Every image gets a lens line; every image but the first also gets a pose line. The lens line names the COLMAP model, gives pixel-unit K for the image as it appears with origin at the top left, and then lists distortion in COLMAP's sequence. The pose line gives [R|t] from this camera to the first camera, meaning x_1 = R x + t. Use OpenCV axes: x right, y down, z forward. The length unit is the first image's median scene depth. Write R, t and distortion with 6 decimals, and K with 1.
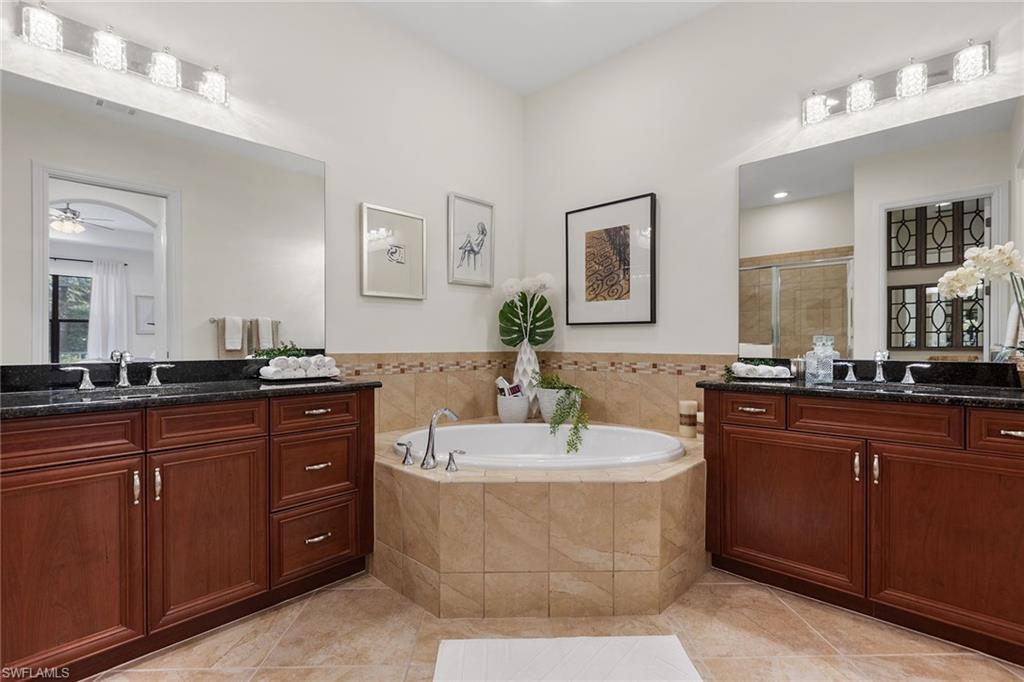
lens RADIAL K [[469.8, 0, 512.7], [0, 469.8, 342.5], [0, 0, 1]] dist [0.003570, -0.000225]
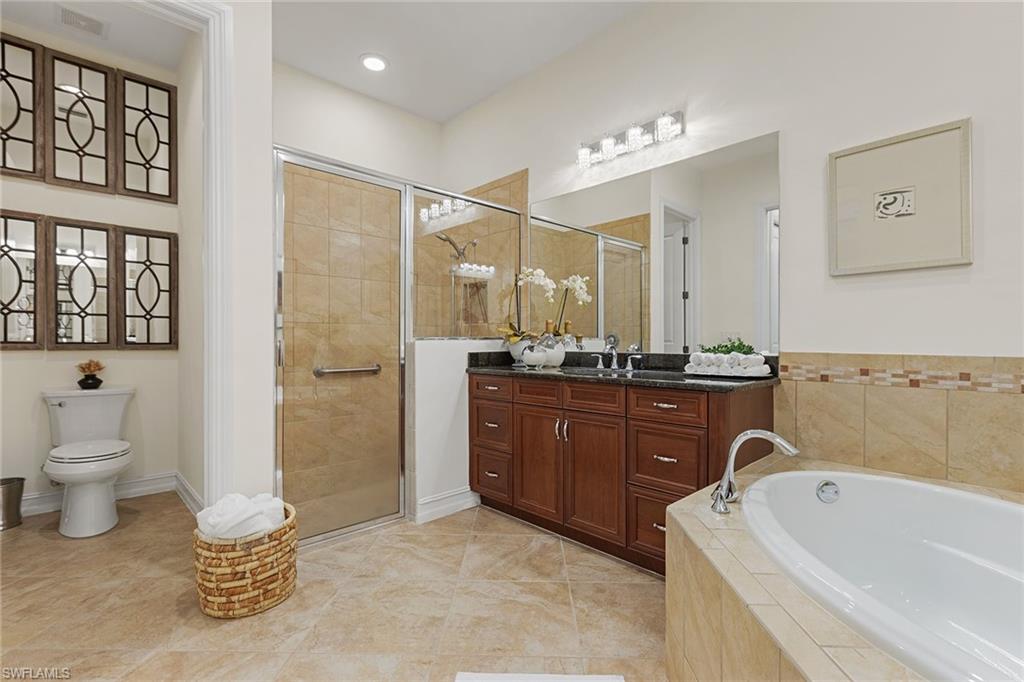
lens RADIAL K [[469.8, 0, 513.9], [0, 469.8, 341.0], [0, 0, 1]] dist [0.003570, -0.000225]
pose [[-0.056356, -0.003487, -0.998405, 0.485087], [-0.004037, 0.999987, -0.003264, 0.008615], [0.998403, 0.003847, -0.056369, 0.555993]]
